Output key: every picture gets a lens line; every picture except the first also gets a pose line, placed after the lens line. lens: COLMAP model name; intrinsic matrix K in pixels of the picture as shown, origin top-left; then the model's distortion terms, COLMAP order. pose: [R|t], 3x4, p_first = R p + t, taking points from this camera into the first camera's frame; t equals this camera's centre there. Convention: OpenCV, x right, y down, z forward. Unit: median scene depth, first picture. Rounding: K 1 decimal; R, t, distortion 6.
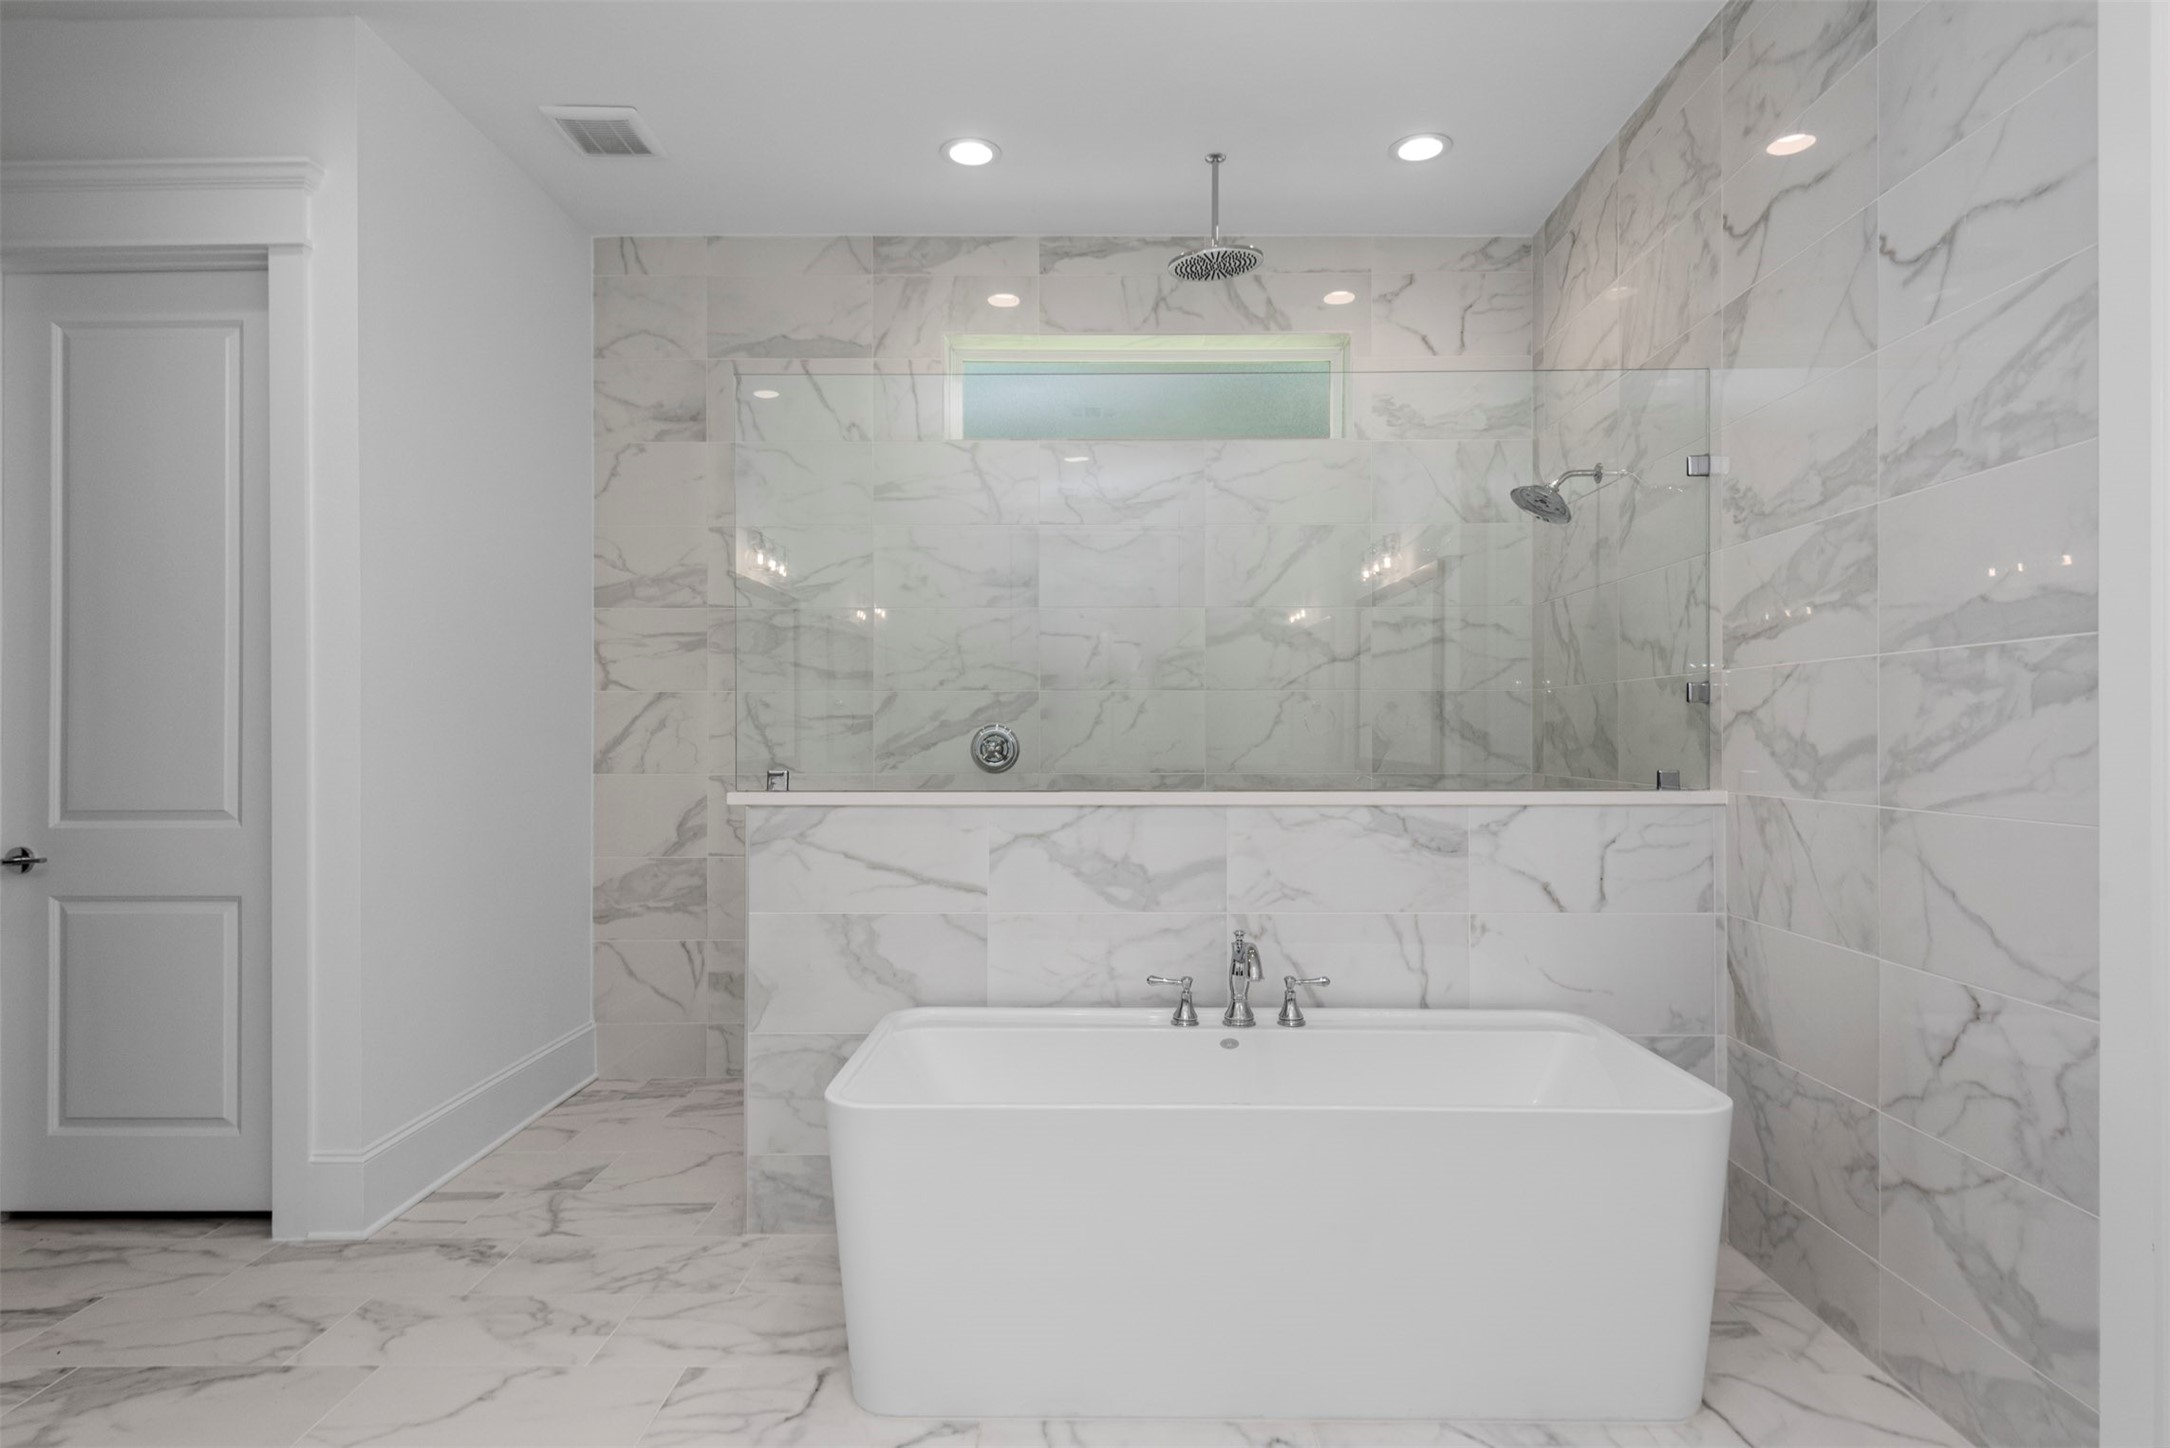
lens RADIAL K [[1248.1, 0, 1080.1], [0, 1248.1, 720.6], [0, 0, 1]] dist [-0.002455, -0.000296]
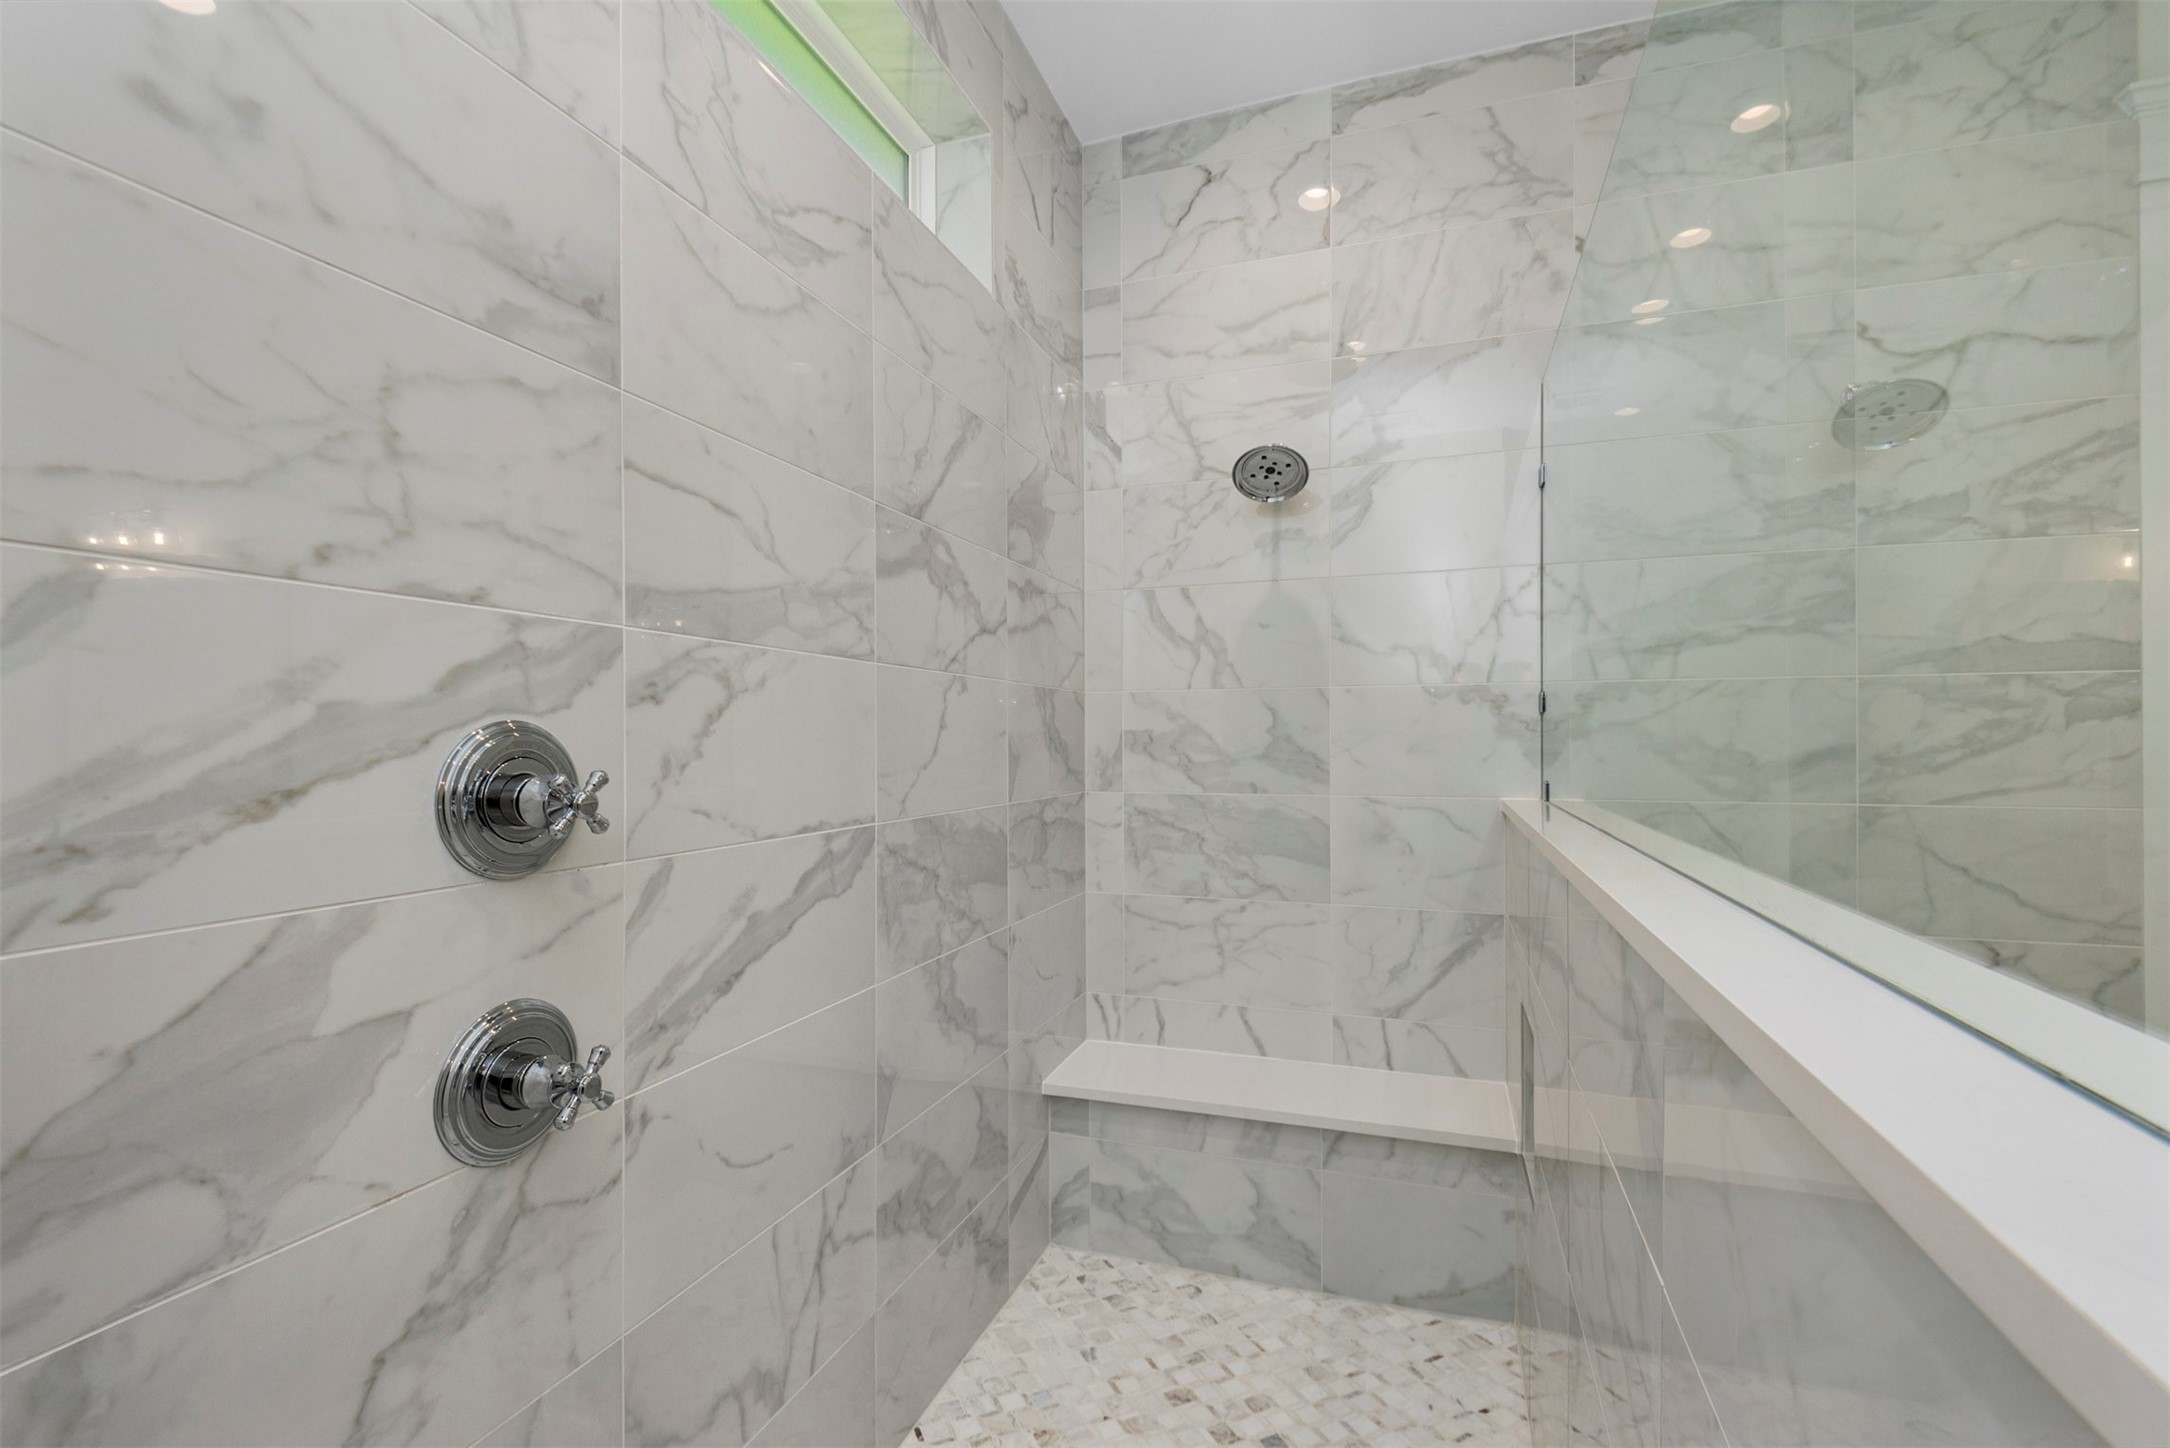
lens RADIAL K [[990.5, 0, 1085.4], [0, 990.5, 740.4], [0, 0, 1]] dist [-0.006165, -0.001689]
pose [[0.293550, 0.001551, 0.955942, -0.499876], [-0.006685, 0.999978, 0.000431, 0.013408], [-0.955920, -0.006517, 0.293554, 1.526410]]
